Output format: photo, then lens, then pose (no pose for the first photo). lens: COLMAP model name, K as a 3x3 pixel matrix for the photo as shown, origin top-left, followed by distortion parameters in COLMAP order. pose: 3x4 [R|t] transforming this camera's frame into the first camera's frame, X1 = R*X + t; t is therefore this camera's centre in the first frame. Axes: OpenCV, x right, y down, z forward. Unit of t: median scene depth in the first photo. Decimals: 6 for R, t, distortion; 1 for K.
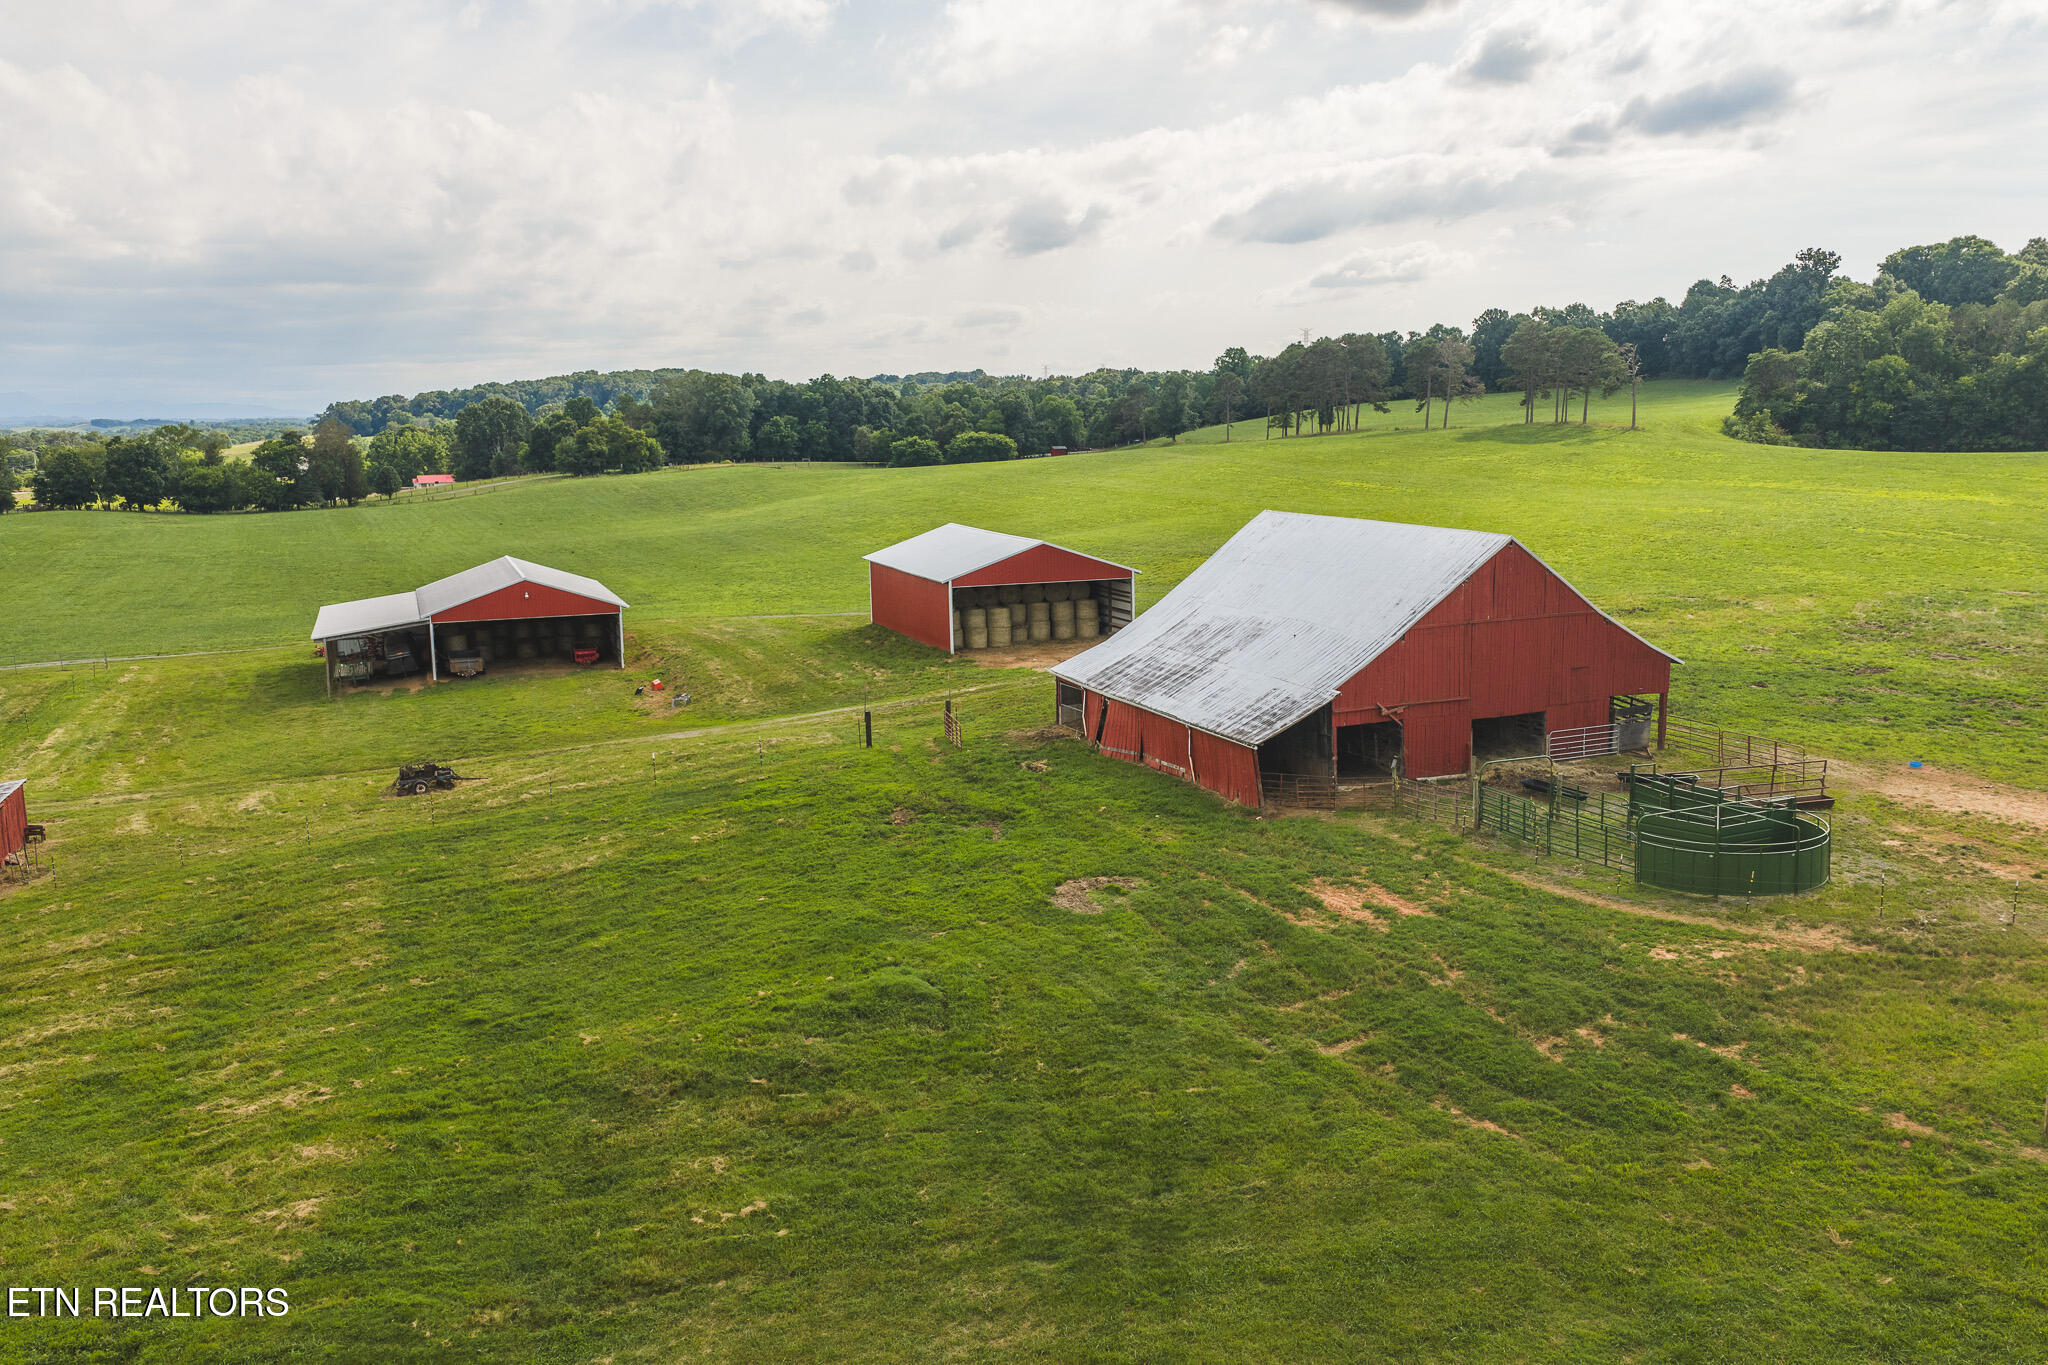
lens RADIAL K [[1686.9, 0, 1024.0], [0, 1686.9, 682.5], [0, 0, 1]] dist [0.014348, -0.023980]
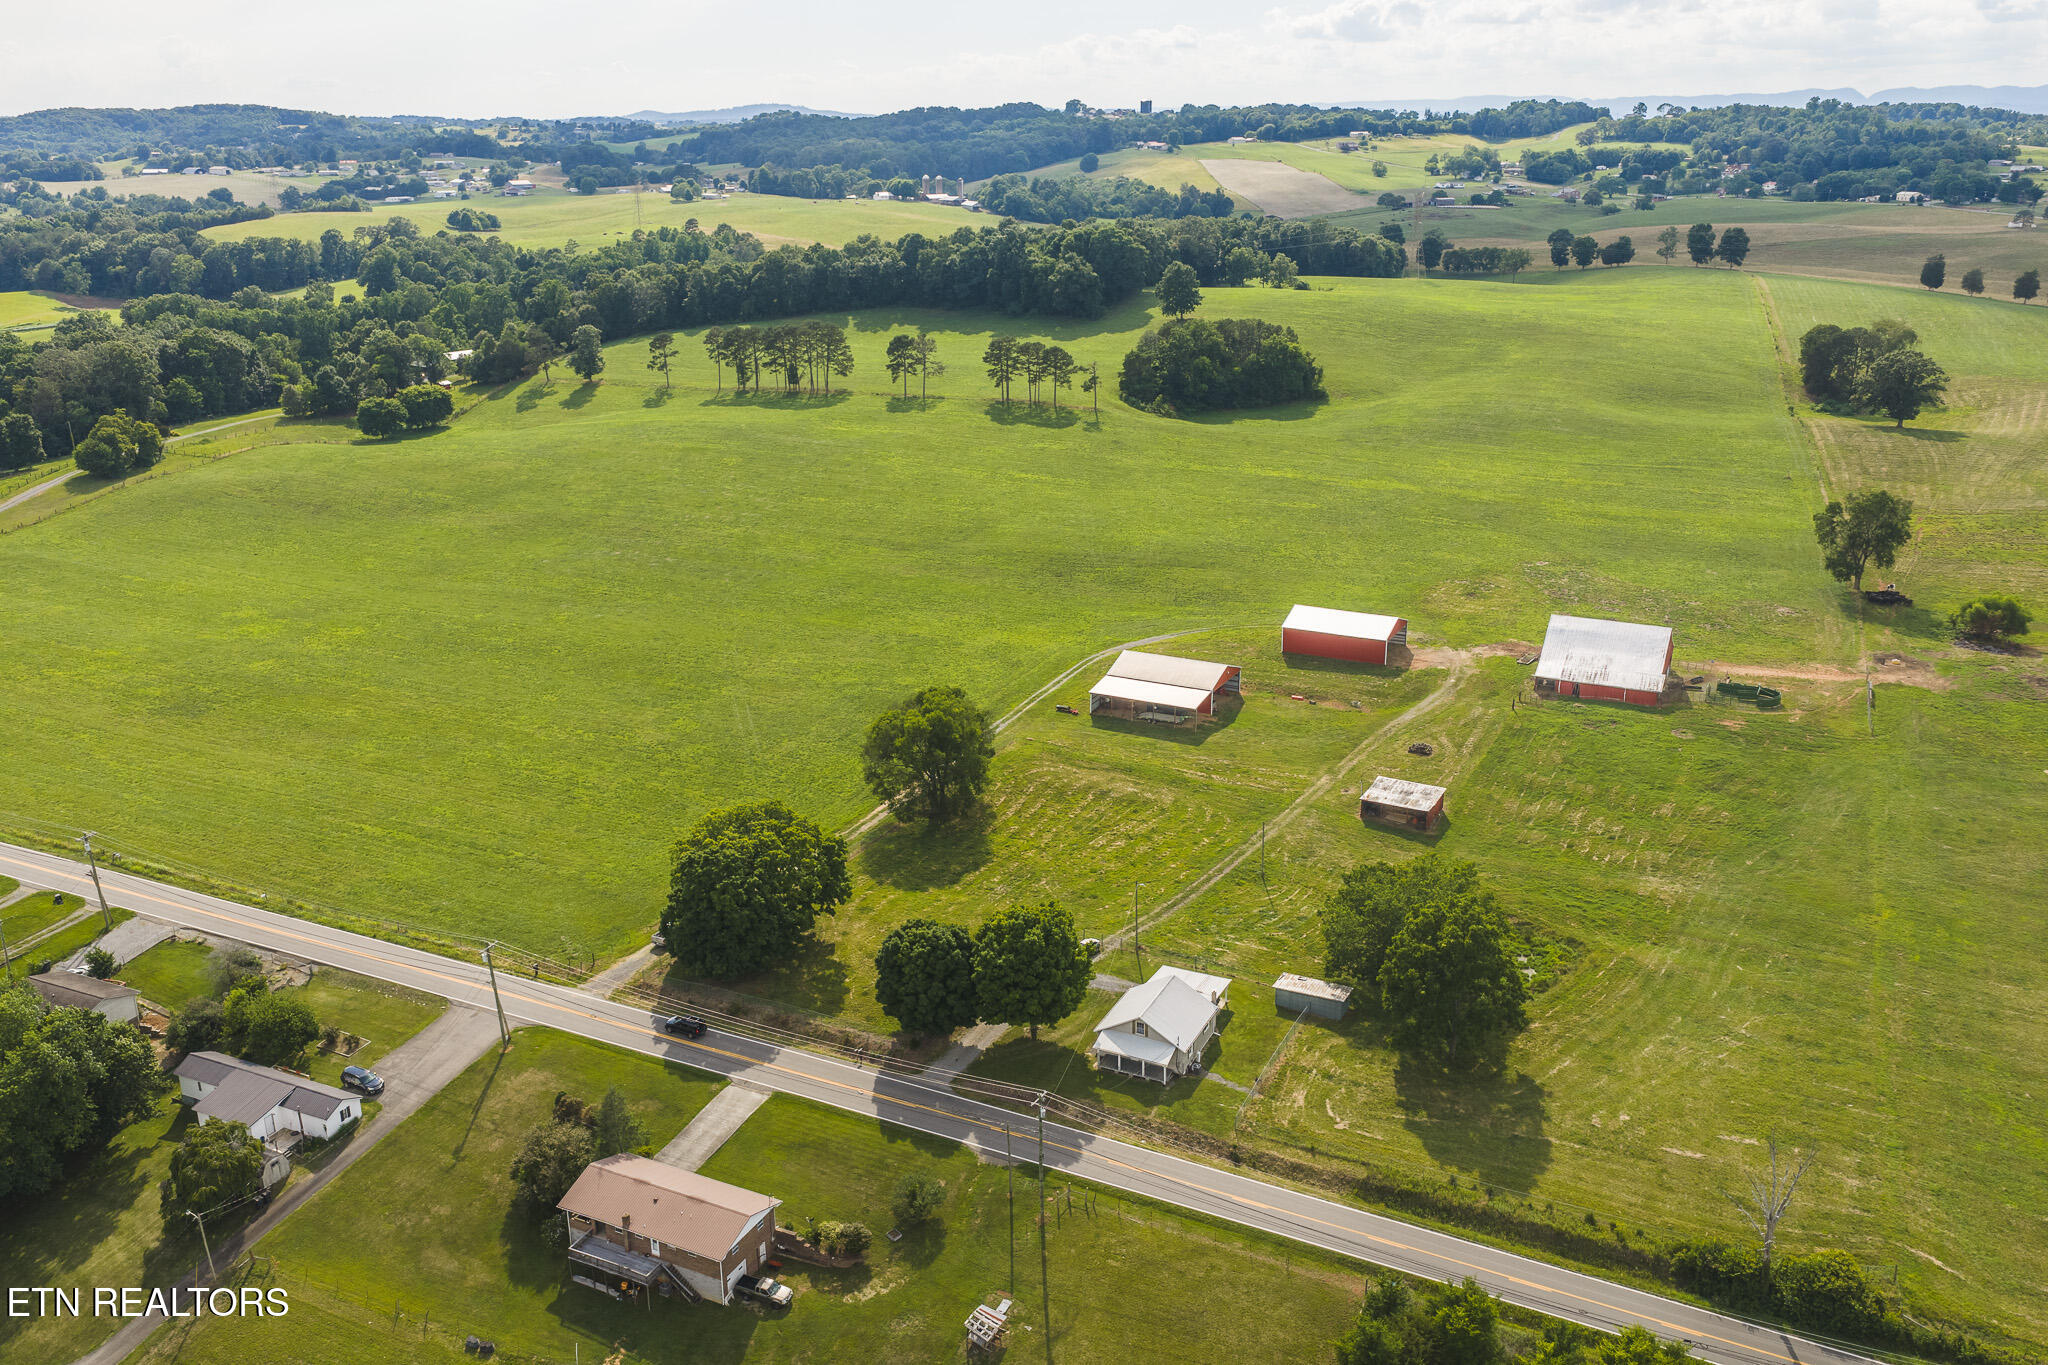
lens RADIAL K [[1686.9, 0, 1024.0], [0, 1686.9, 682.5], [0, 0, 1]] dist [0.014348, -0.023980]
pose [[0.751645, -0.205358, 0.626784, -3.703981], [0.107617, 0.975744, 0.190636, -0.967997], [-0.650730, -0.075838, 0.755513, -1.192835]]
